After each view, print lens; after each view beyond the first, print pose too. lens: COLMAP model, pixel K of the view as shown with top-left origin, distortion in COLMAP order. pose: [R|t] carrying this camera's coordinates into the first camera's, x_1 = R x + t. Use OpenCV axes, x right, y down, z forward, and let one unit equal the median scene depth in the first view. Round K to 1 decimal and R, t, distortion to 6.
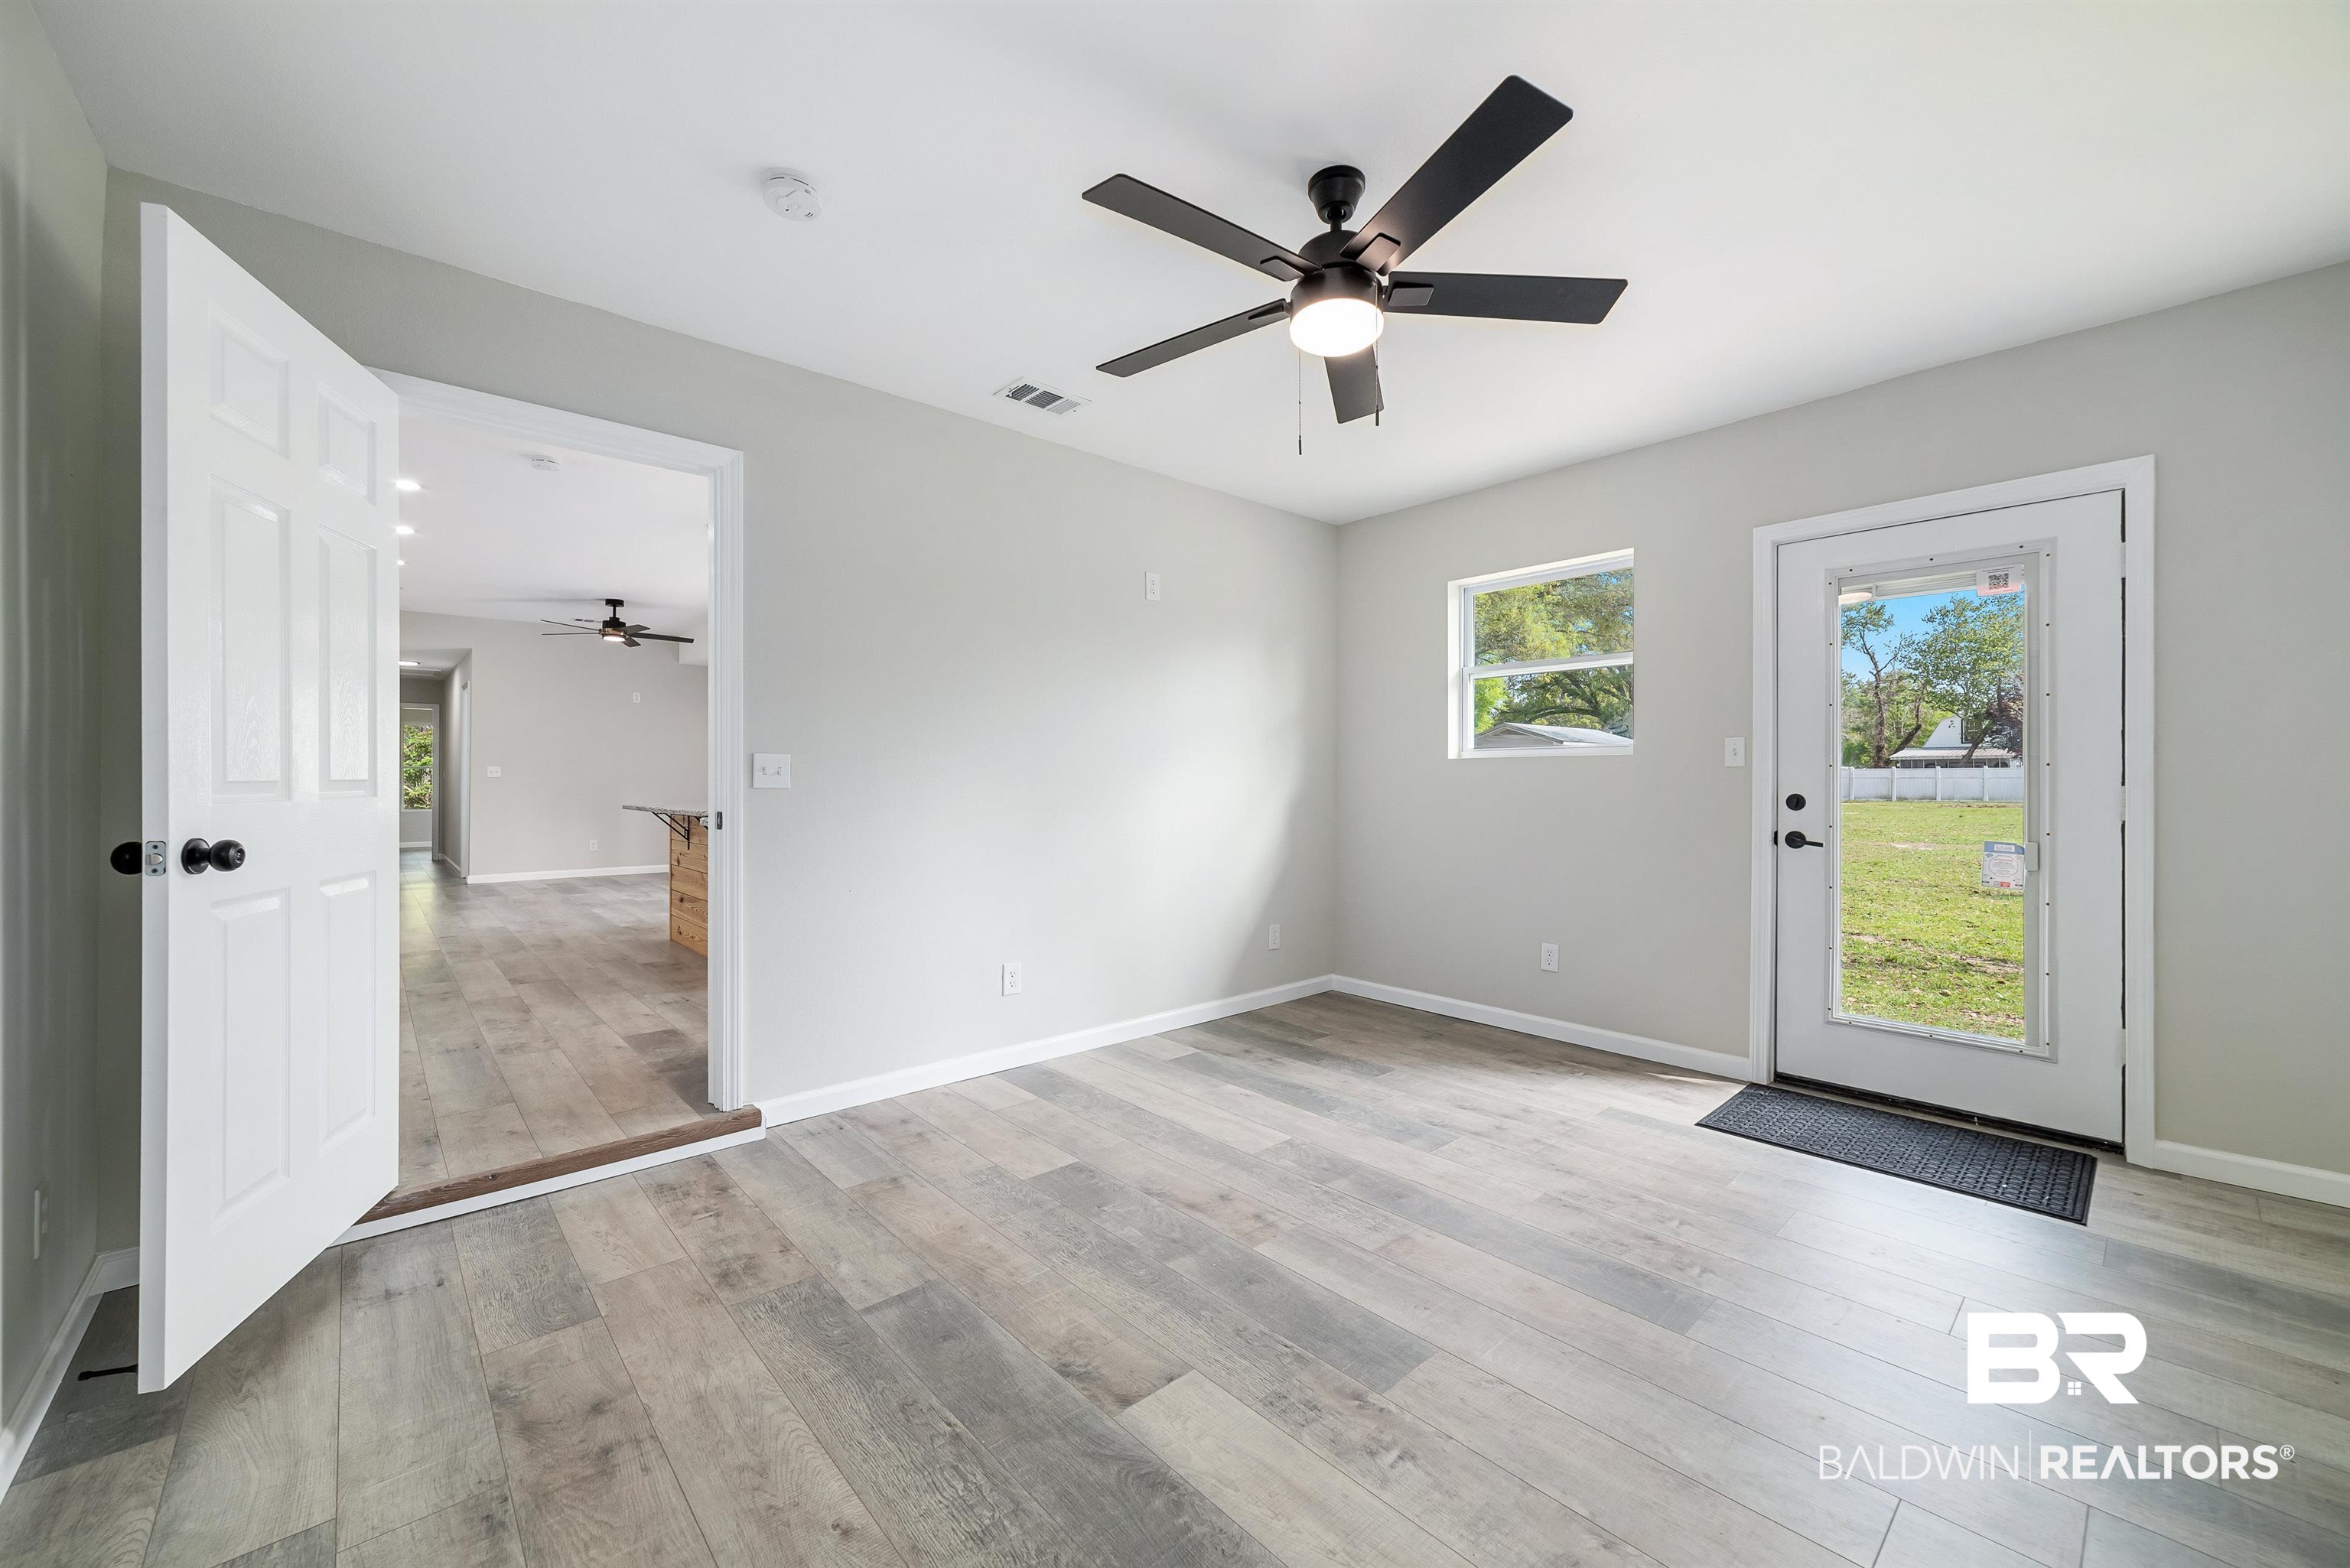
lens RADIAL K [[894.1, 0, 1176.6], [0, 894.1, 777.9], [0, 0, 1]] dist [0.001801, 0.000198]
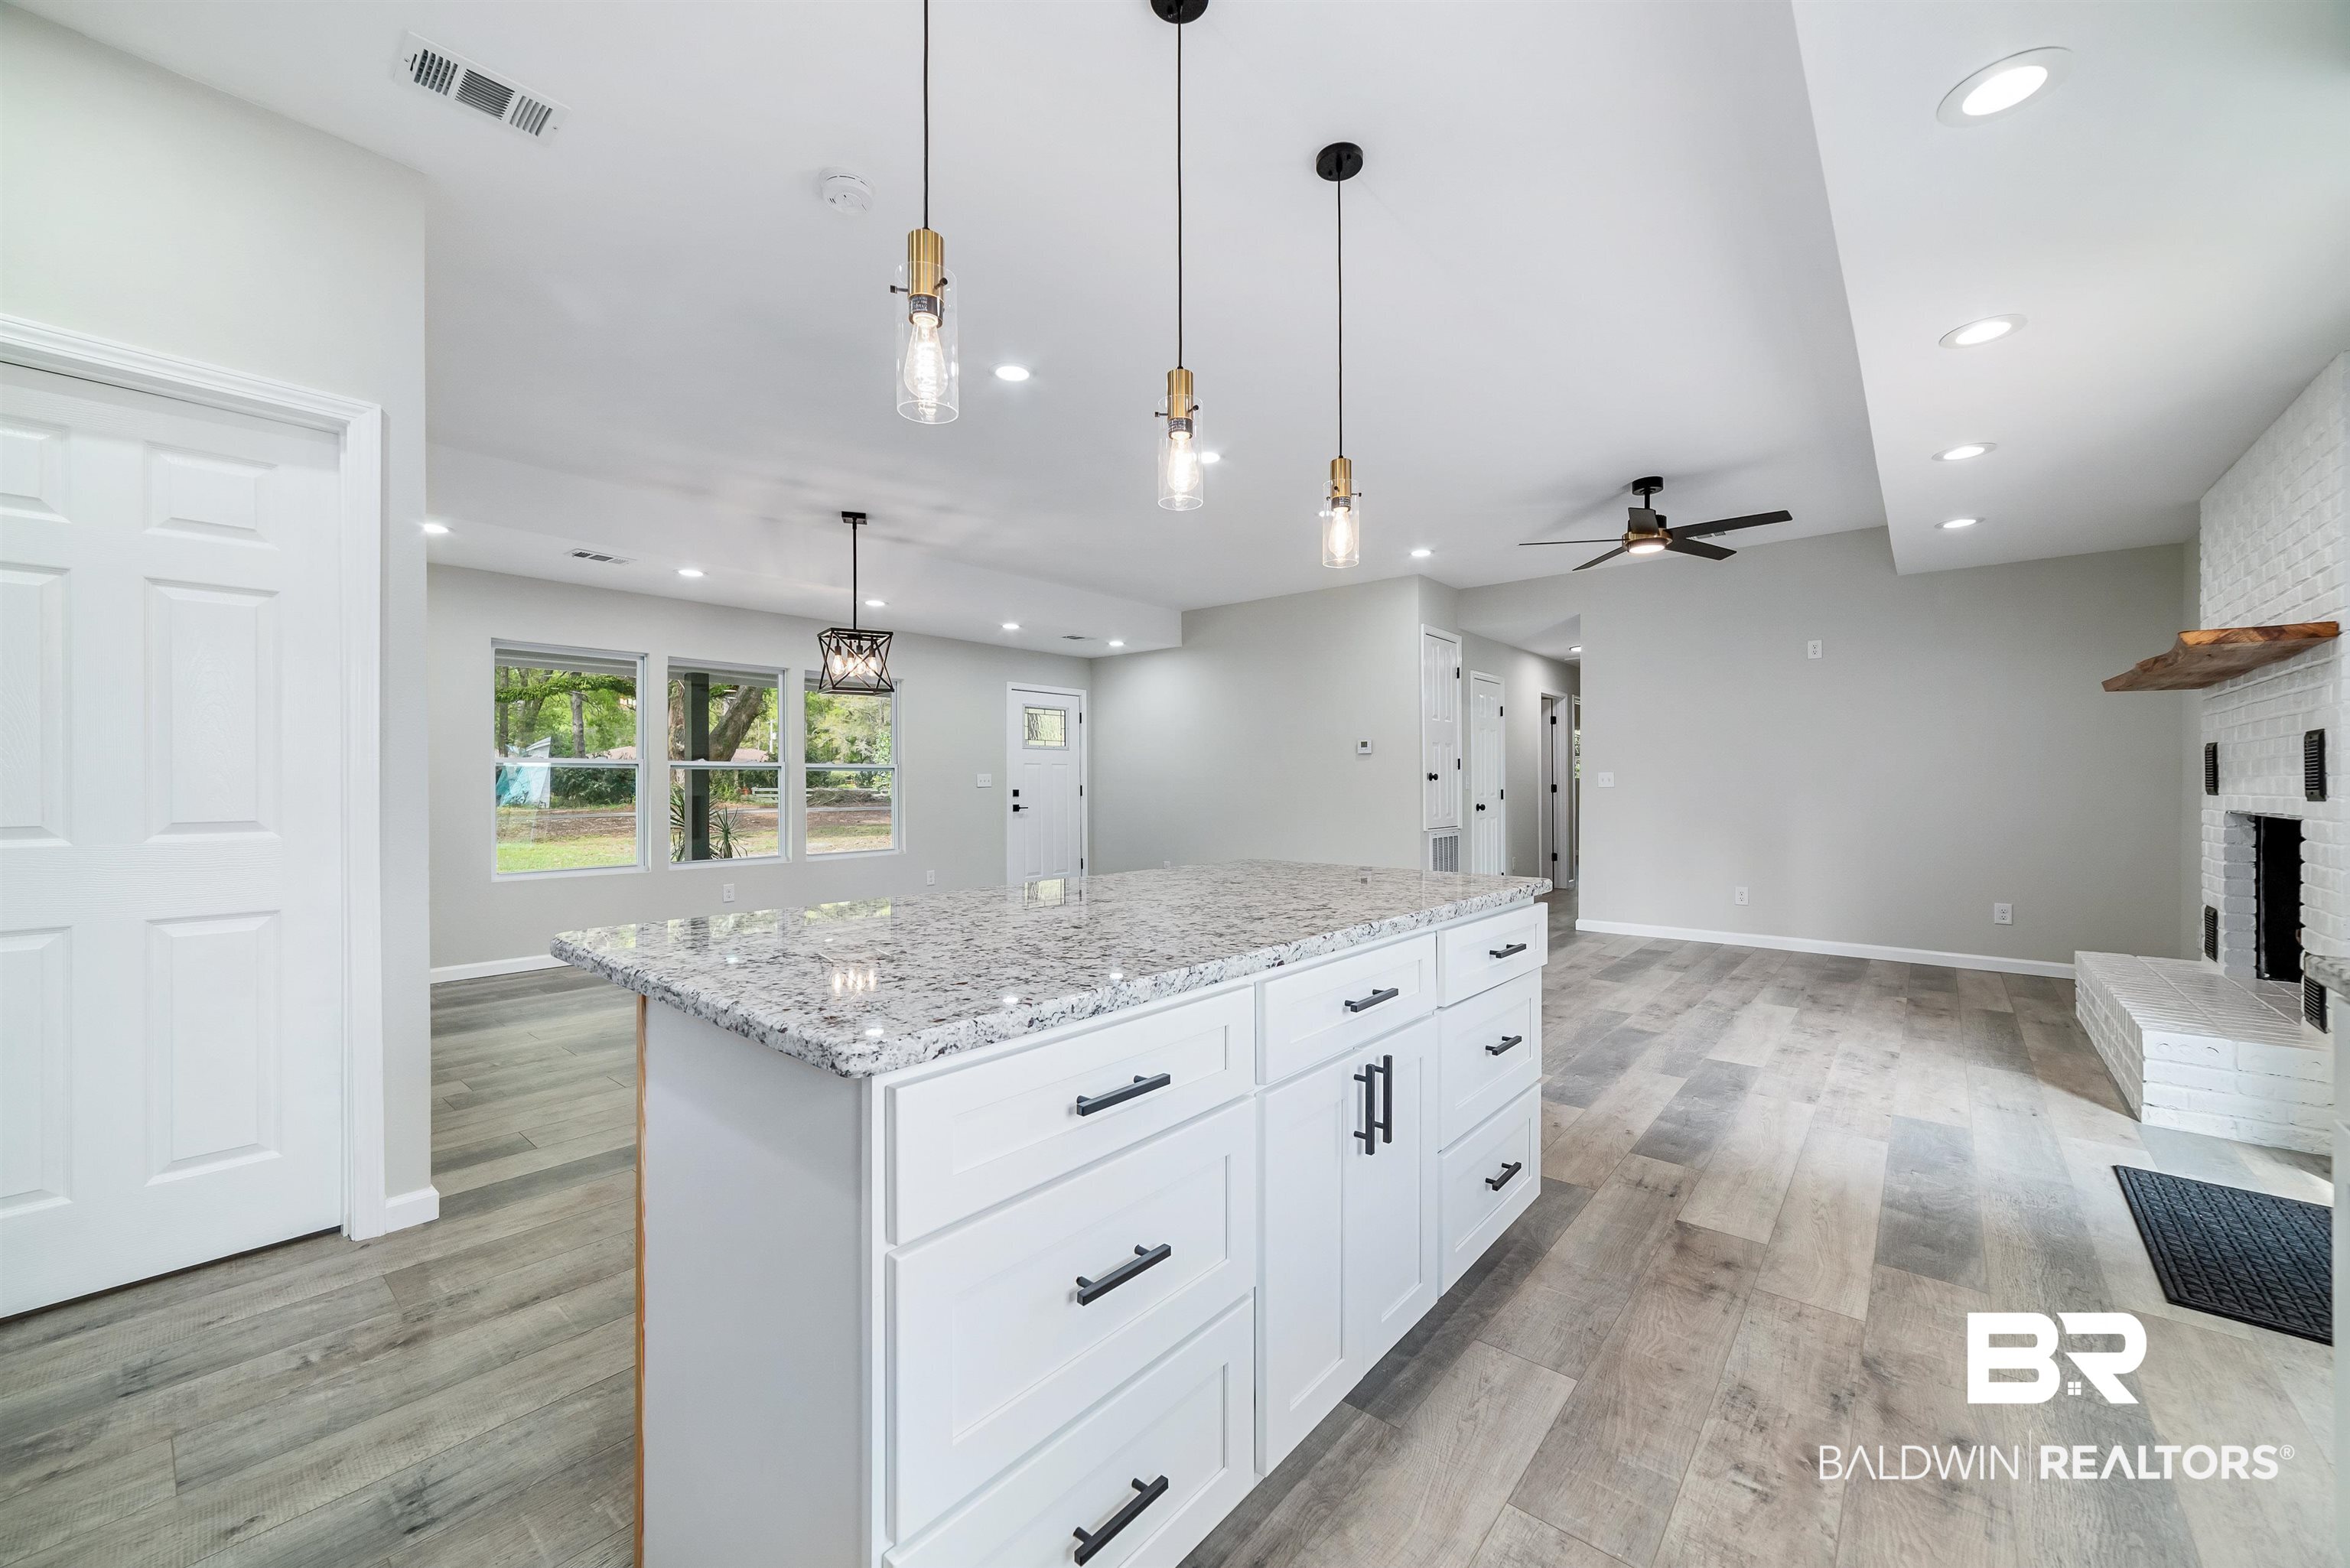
lens RADIAL K [[902.7, 0, 1179.0], [0, 902.7, 788.3], [0, 0, 1]] dist [-0.001516, 0.000143]
pose [[0.130638, 0.006274, -0.991410, -0.300093], [0.006412, 0.999954, 0.007173, -0.026431], [0.991409, -0.007294, 0.130592, 1.977532]]
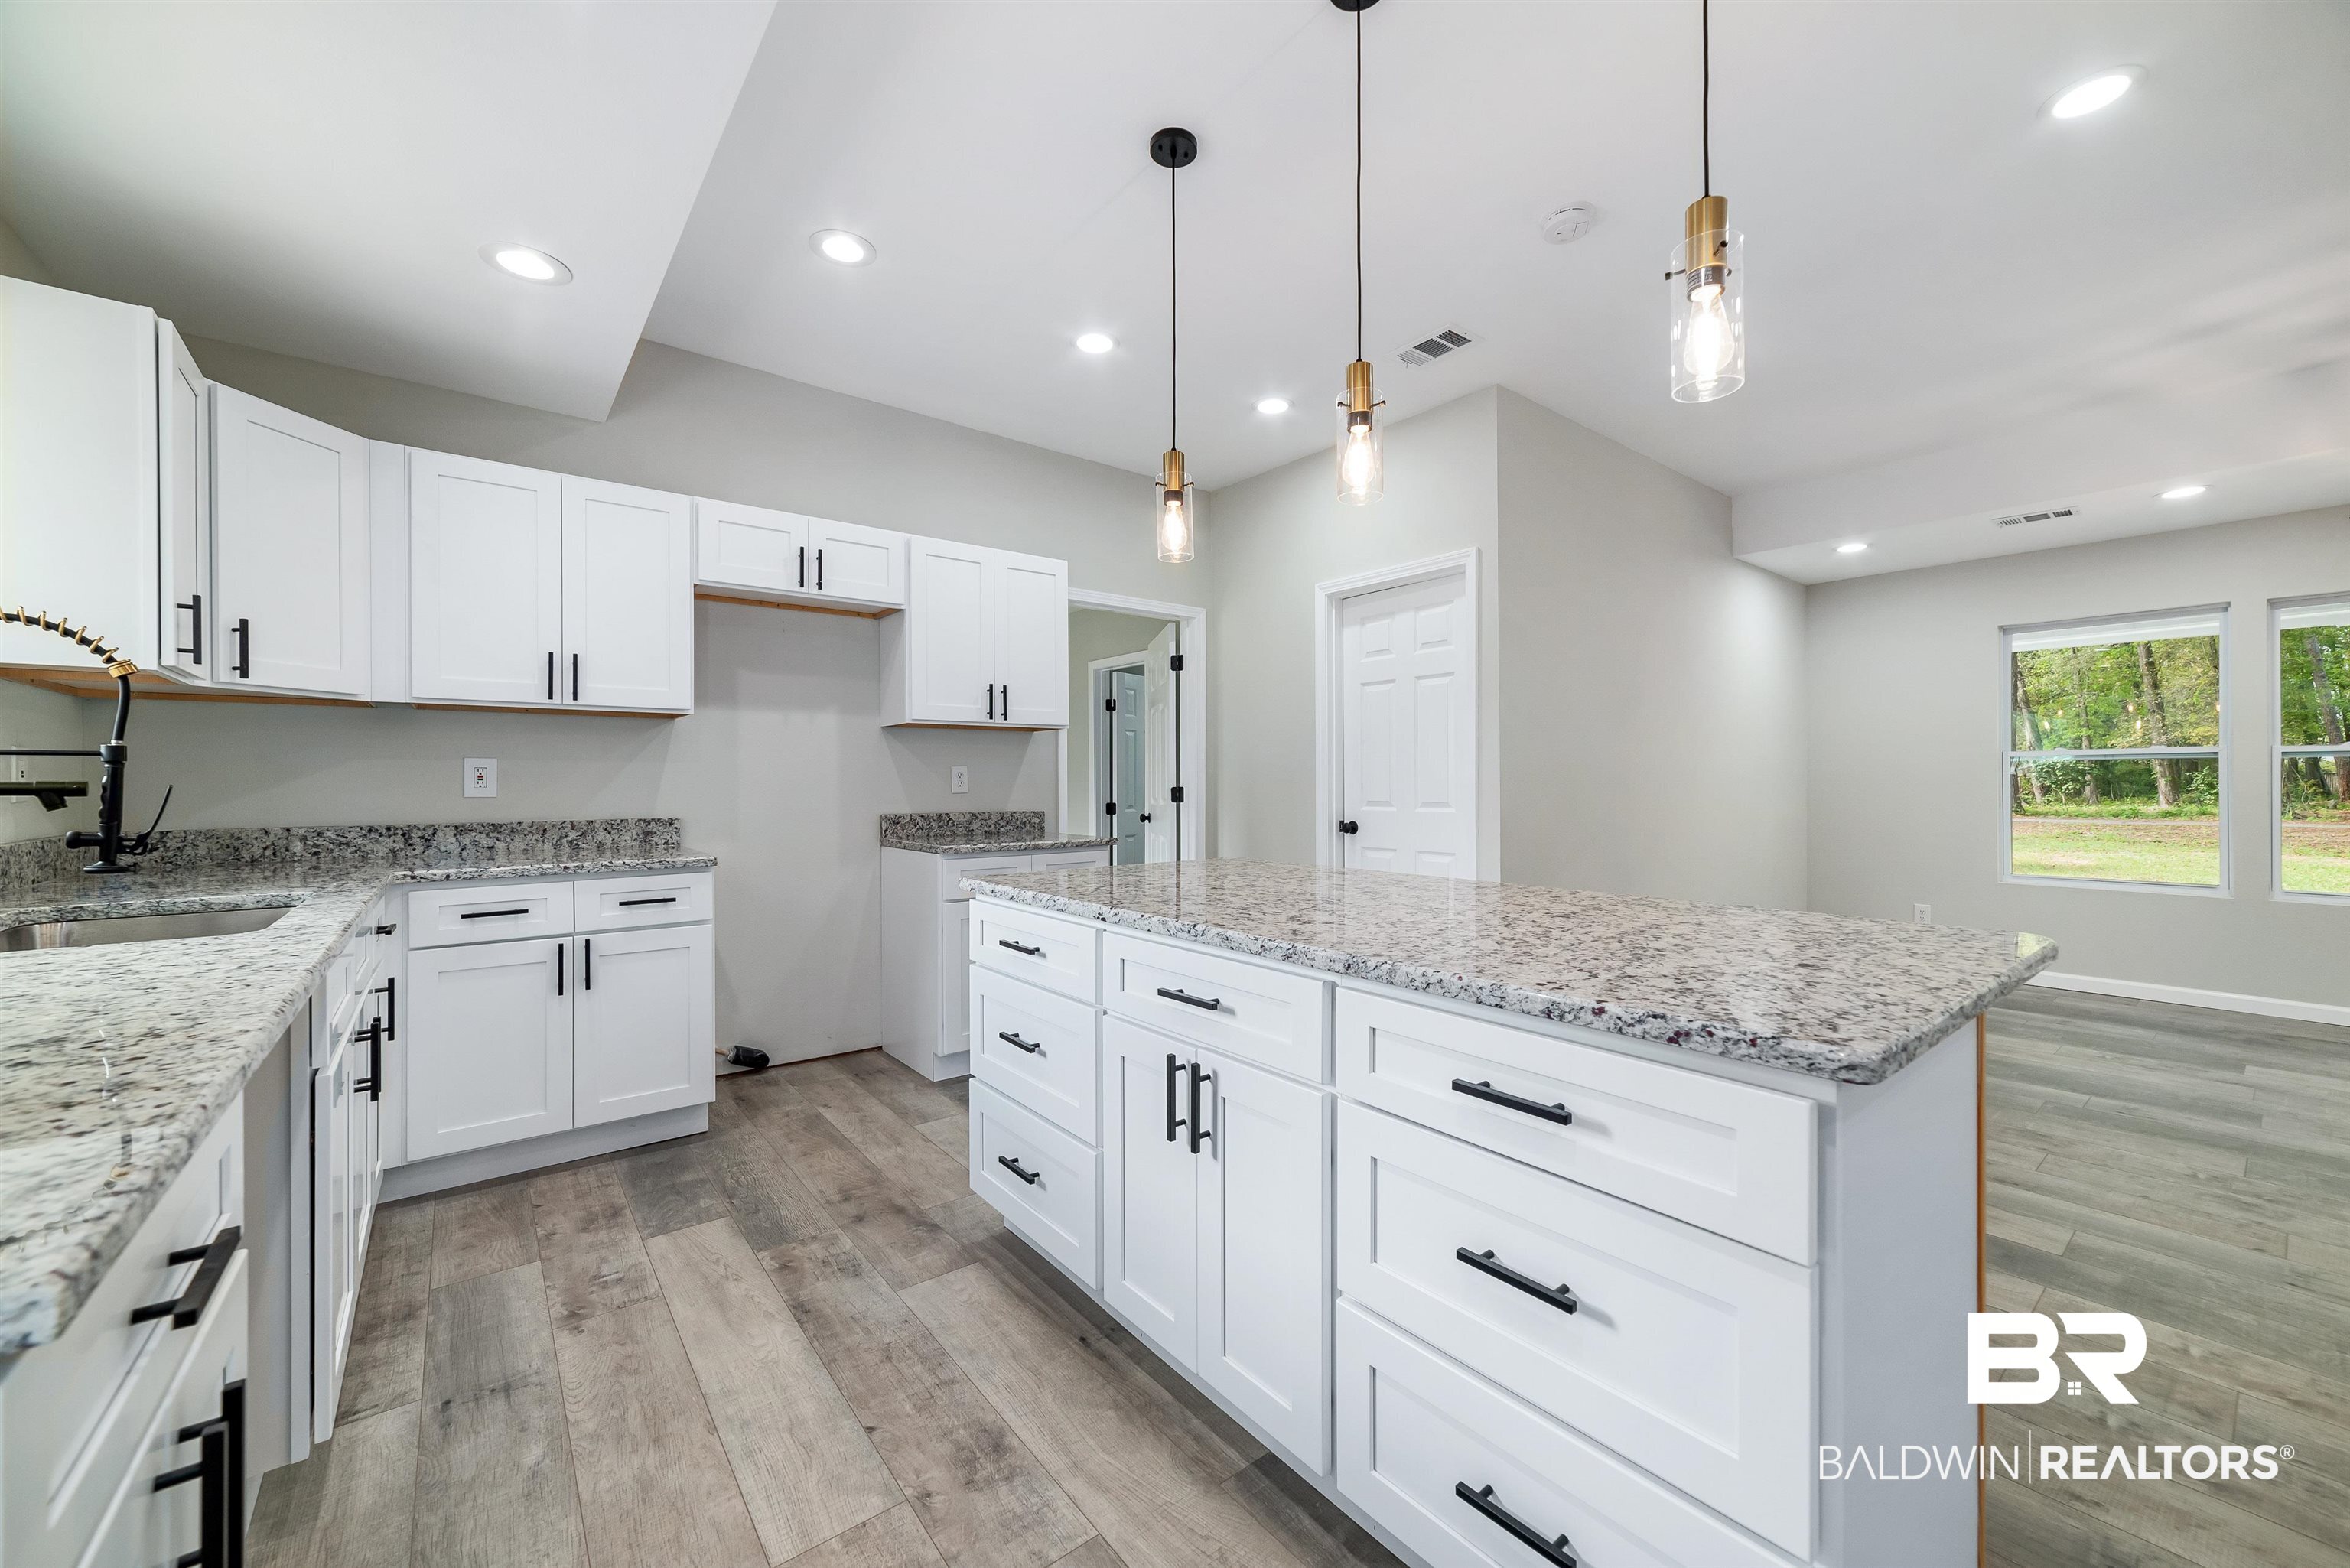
lens RADIAL K [[898.5, 0, 1177.3], [0, 898.5, 790.9], [0, 0, 1]] dist [0.000574, 0.000845]
pose [[-0.997677, 0.003625, 0.068019, -0.891021], [0.003857, 0.999987, 0.003272, -0.021125], [-0.068007, 0.003527, -0.997679, 2.753544]]
